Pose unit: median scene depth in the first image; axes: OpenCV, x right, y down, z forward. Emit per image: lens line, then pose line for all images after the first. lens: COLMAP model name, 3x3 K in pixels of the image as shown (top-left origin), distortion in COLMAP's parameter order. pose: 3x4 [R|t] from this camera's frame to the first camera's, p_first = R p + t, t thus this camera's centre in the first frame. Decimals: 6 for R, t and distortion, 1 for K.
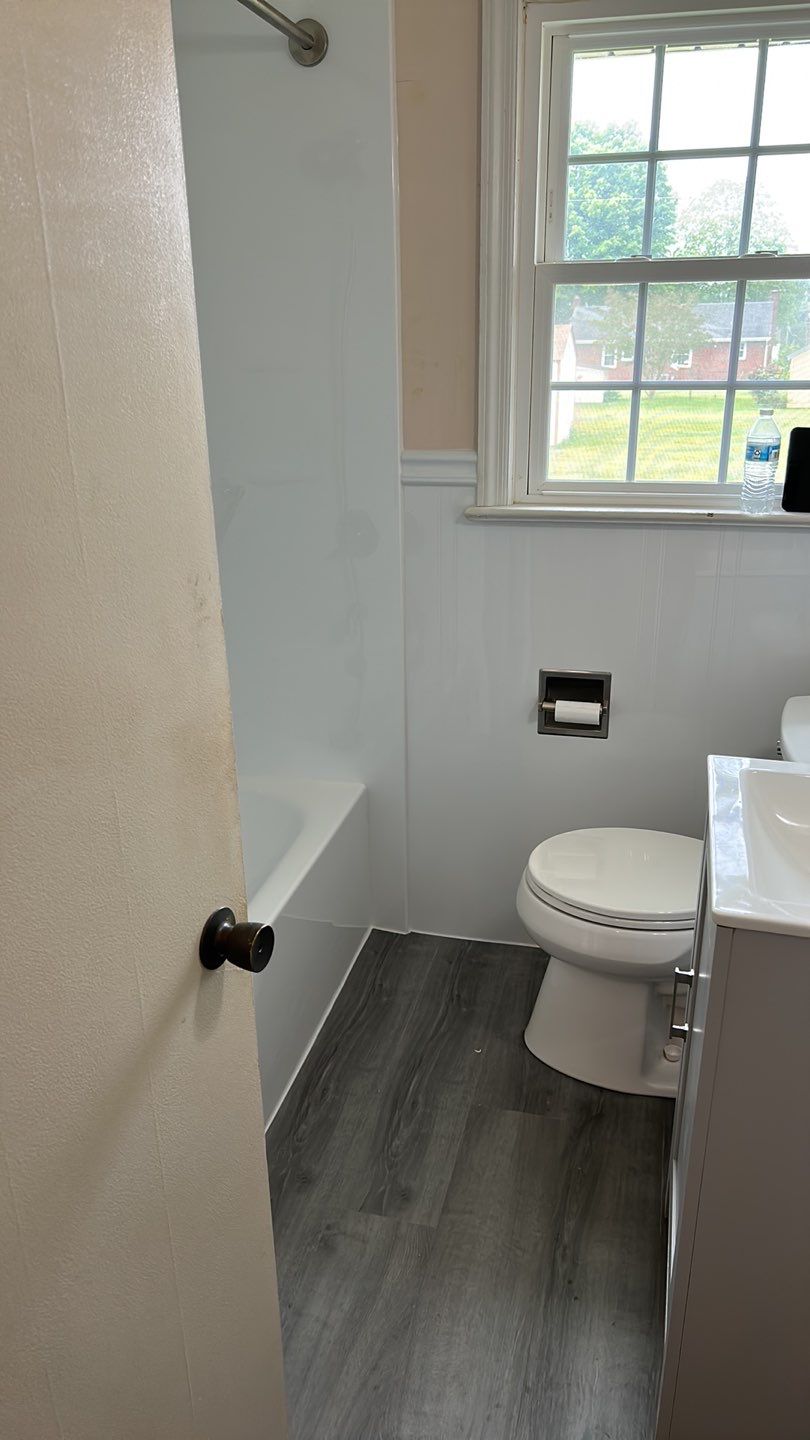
lens RADIAL K [[1011.3, 0, 418.5], [0, 1011.3, 725.2], [0, 0, 1]] dist [0.065870, -0.078441]
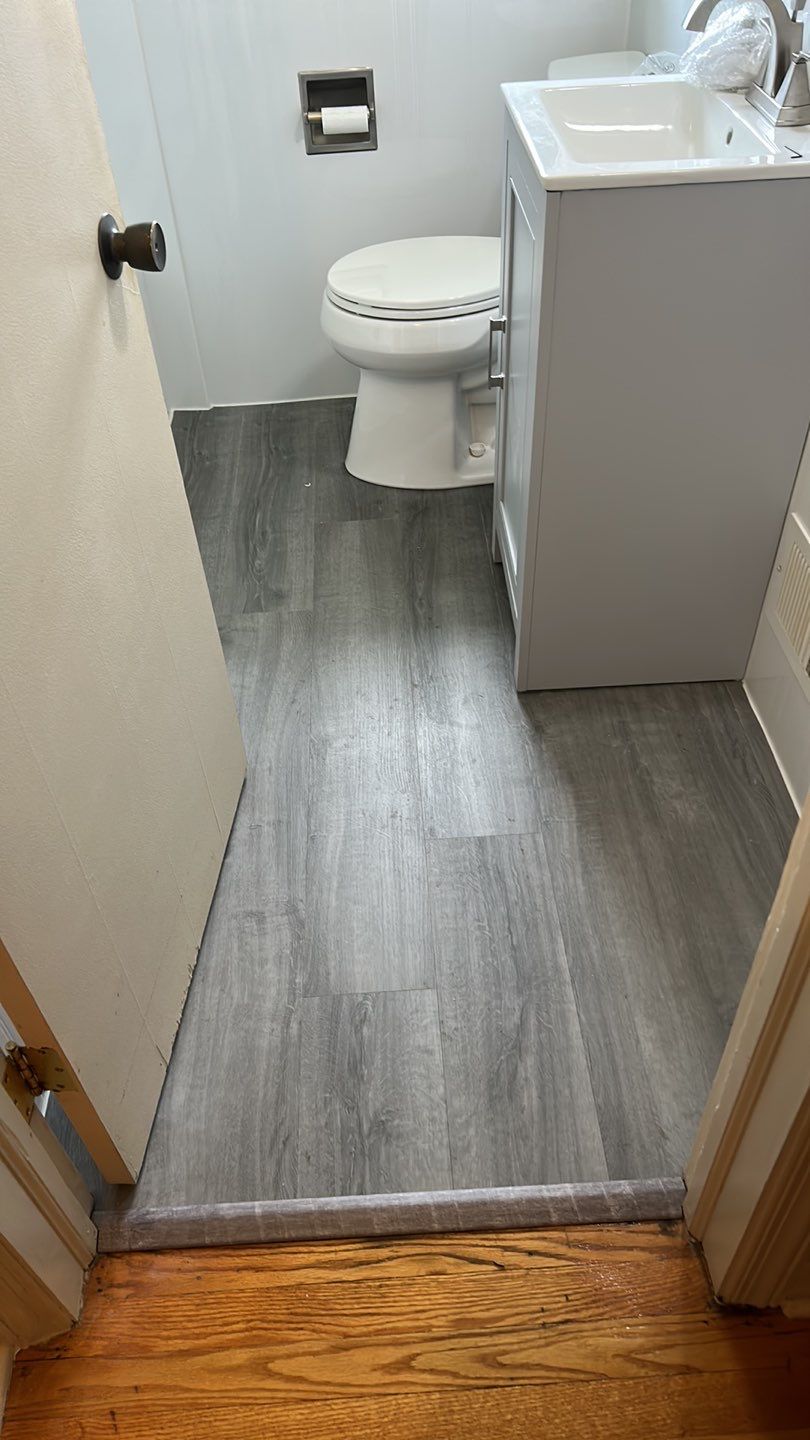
lens RADIAL K [[1011.3, 0, 404.0], [0, 1011.3, 717.3], [0, 0, 1]] dist [0.065870, -0.078441]
pose [[0.955401, -0.227358, 0.188462, -0.111915], [0.139064, 0.909365, 0.392066, 0.143098], [-0.260520, -0.348372, 0.900426, -0.098014]]
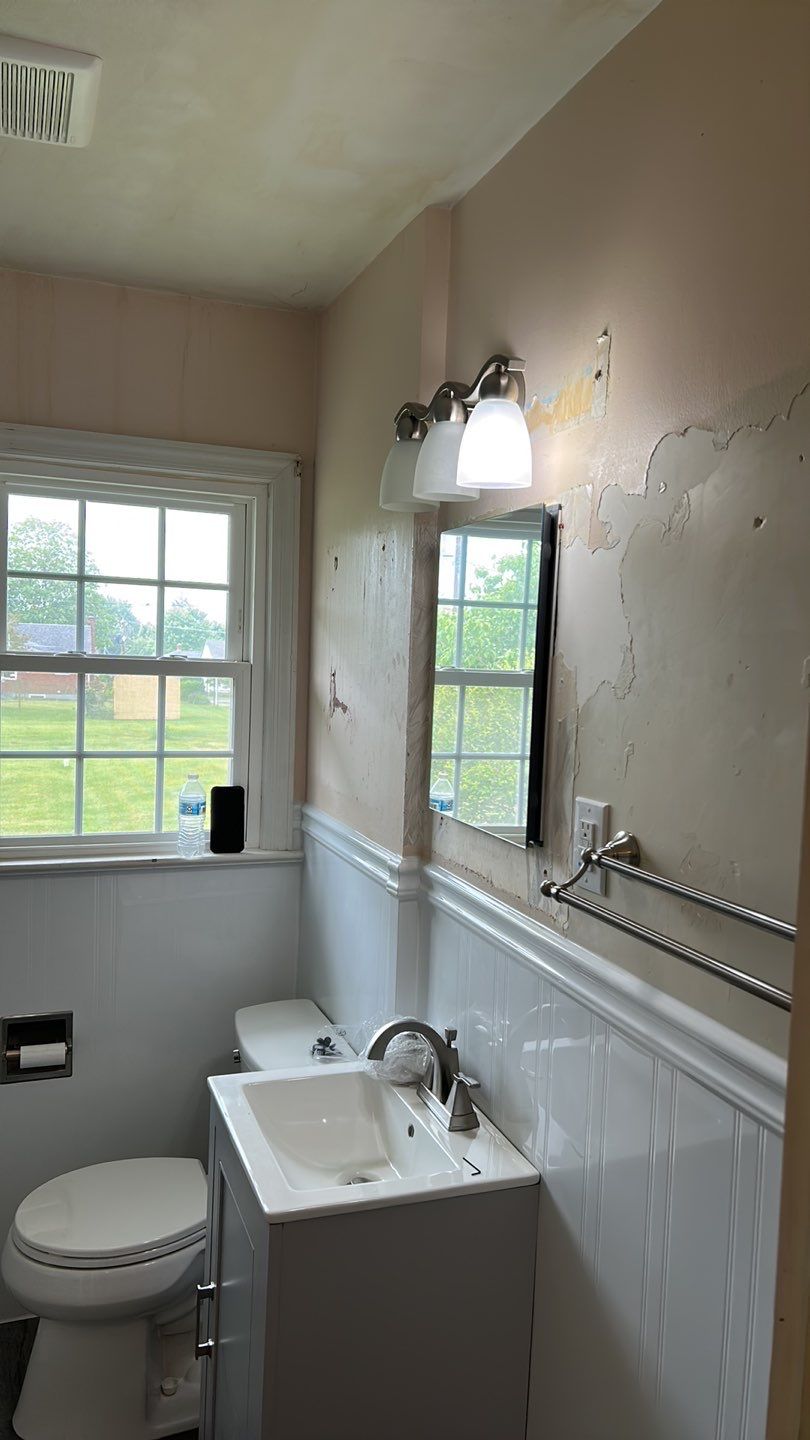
lens RADIAL K [[1011.3, 0, 398.2], [0, 1011.3, 734.2], [0, 0, 1]] dist [0.065870, -0.078441]
pose [[0.819554, -0.001293, 0.573001, -0.155112], [0.160624, 0.960422, -0.227572, -0.035043], [-0.550028, 0.278545, 0.787325, -0.115814]]
